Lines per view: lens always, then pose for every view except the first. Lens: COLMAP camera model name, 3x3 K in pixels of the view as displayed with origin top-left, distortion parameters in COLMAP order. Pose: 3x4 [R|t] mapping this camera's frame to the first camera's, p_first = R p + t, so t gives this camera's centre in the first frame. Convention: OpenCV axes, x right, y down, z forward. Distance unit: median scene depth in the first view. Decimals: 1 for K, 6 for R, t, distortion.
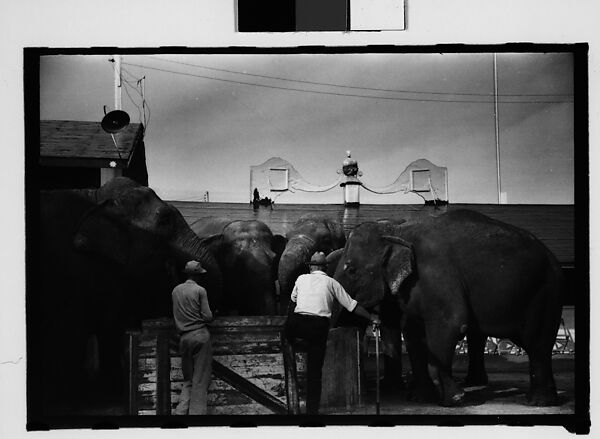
lens RADIAL K [[791.1, 0, 304.4], [0, 791.1, 242.9], [0, 0, 1]] dist [0.195533, 0.000000]
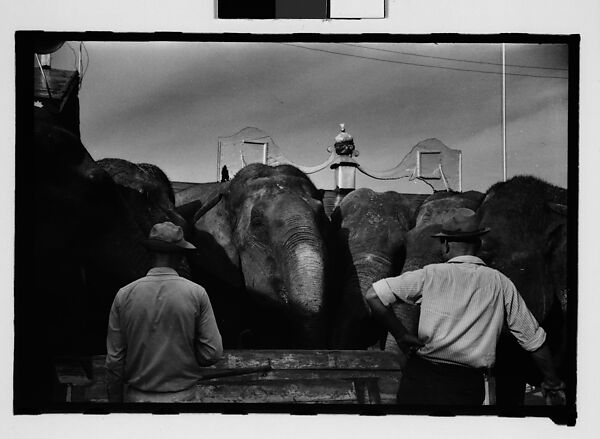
lens RADIAL K [[791.1, 0, 299.3], [0, 791.1, 236.1], [0, 0, 1]] dist [0.195533, 0.000000]
pose [[0.995660, 0.032680, 0.087136, -0.114333], [-0.031313, 0.999365, -0.017015, 0.024089], [-0.087637, 0.014213, 0.996051, 0.455801]]
